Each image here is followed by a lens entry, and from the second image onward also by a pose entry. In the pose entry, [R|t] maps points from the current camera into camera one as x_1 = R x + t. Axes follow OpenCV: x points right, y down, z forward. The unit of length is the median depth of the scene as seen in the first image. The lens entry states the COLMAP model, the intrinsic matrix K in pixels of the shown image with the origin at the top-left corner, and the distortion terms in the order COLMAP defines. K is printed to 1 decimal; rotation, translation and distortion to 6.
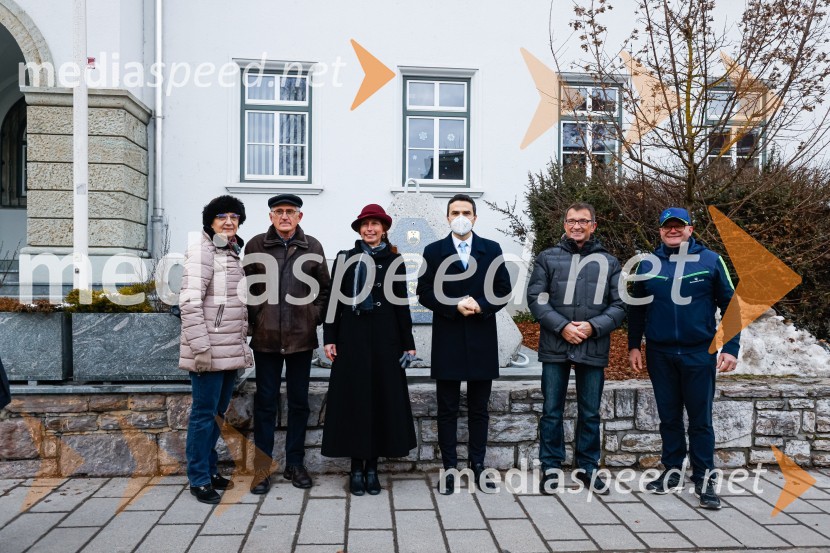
lens RADIAL K [[614.2, 0, 416.0], [0, 614.2, 278.1], [0, 0, 1]] dist [0.005654, 0.002668]
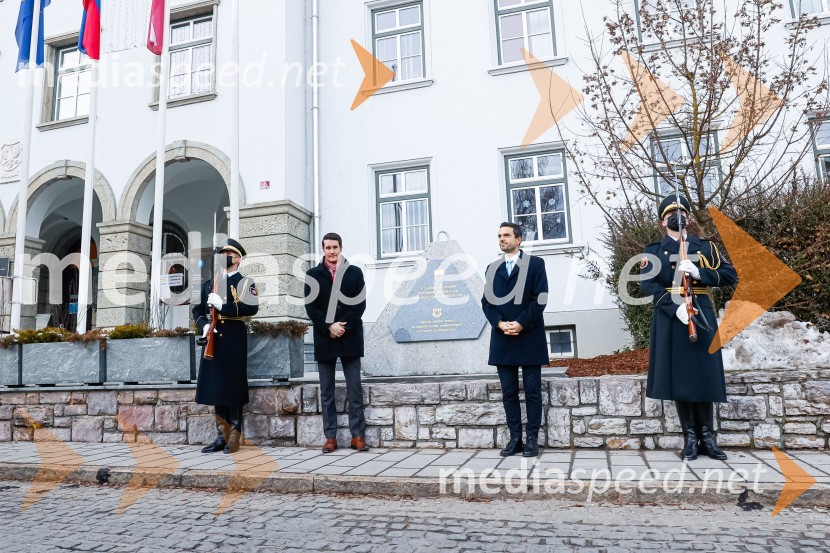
lens RADIAL K [[606.5, 0, 409.7], [0, 606.5, 274.3], [0, 0, 1]] dist [-0.036534, -0.000090]
pose [[0.930355, -0.095425, -0.354025, 0.440456], [0.040091, 0.986226, -0.160474, 0.151043], [0.364462, 0.135104, 0.921366, -0.197239]]
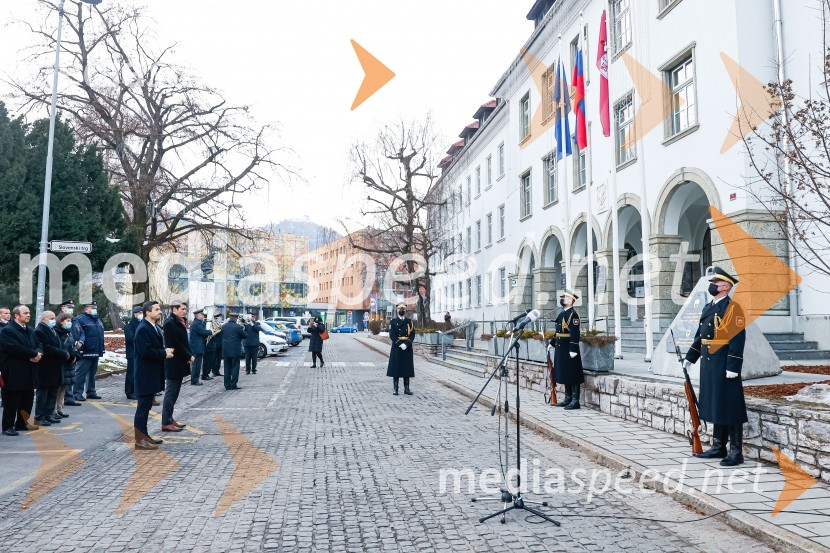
lens RADIAL K [[606.5, 0, 409.7], [0, 606.5, 274.3], [0, 0, 1]] dist [-0.036534, -0.000090]
pose [[0.051602, -0.097064, -0.993940, 1.869790], [-0.005039, 0.995228, -0.097451, 0.023174], [0.998655, 0.010037, 0.050866, 0.137789]]
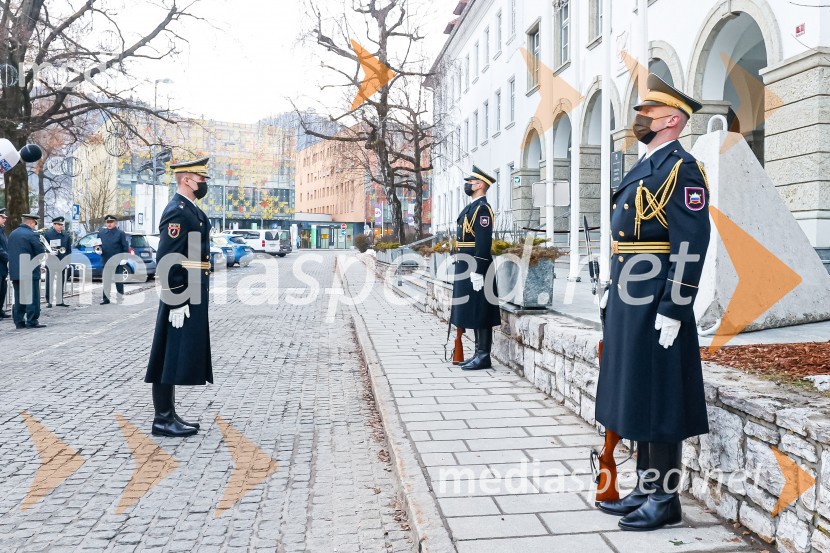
lens RADIAL K [[740.7, 0, 430.9], [0, 740.7, 250.9], [0, 0, 1]] dist [-0.032079, -0.004346]
pose [[0.043089, -0.002472, -0.999068, 1.230543], [-0.010045, 0.999945, -0.002907, 0.044378], [0.999021, 0.010161, 0.043062, 0.666562]]
